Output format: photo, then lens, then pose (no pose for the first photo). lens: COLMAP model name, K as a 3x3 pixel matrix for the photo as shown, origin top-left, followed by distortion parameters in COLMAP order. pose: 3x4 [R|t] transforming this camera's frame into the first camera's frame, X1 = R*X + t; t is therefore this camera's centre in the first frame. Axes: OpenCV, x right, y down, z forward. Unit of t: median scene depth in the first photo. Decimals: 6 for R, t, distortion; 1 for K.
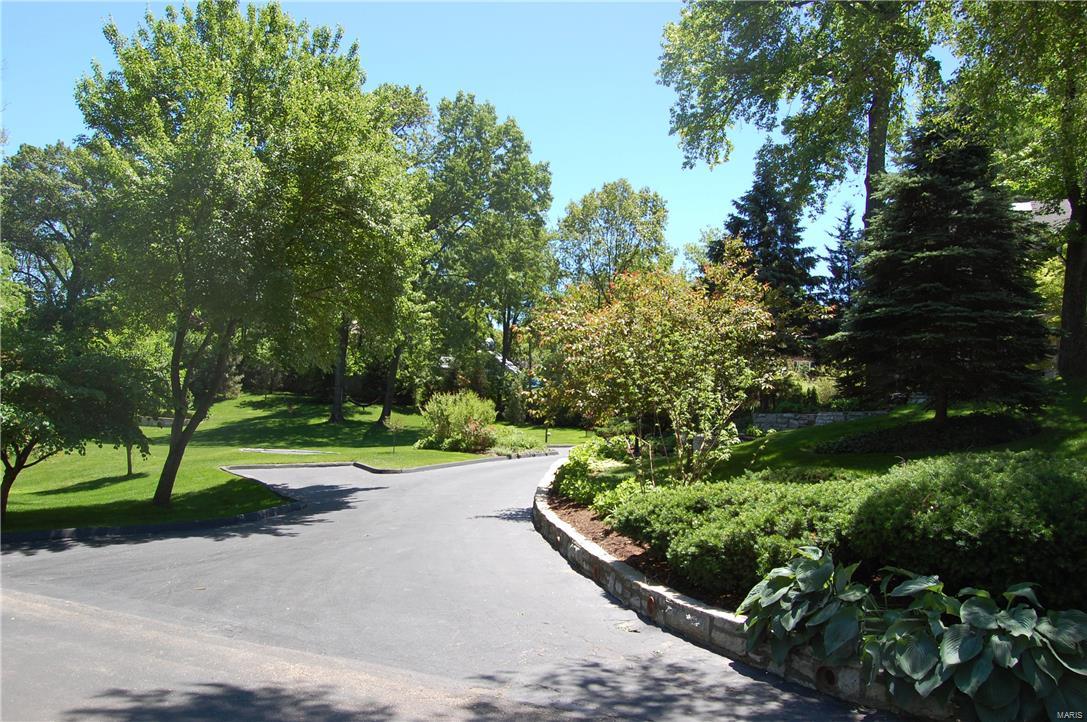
lens RADIAL K [[843.7, 0, 543.5], [0, 843.7, 361.0], [0, 0, 1]] dist [-0.093950, -0.000135]
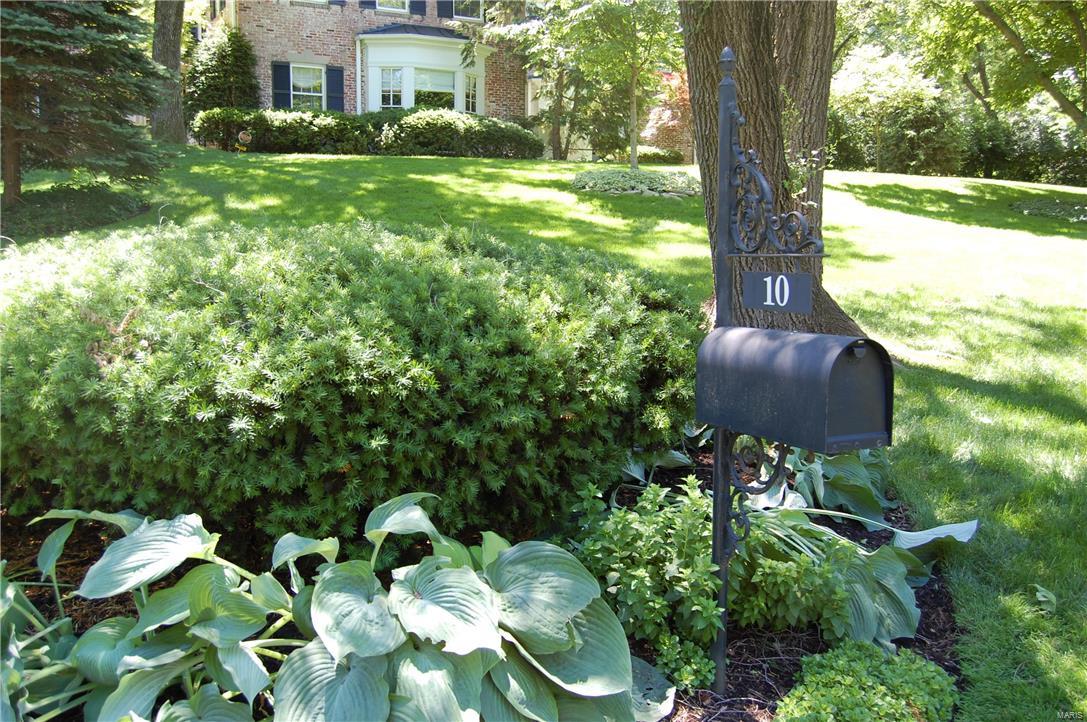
lens RADIAL K [[1055.4, 0, 543.5], [0, 1055.4, 361.0], [0, 0, 1]] dist [-0.075682, 0.019058]
pose [[0.589528, -0.143368, 0.794923, 0.185282], [-0.031847, 0.979232, 0.200228, 0.081012], [-0.807120, -0.143356, 0.572718, 0.573103]]
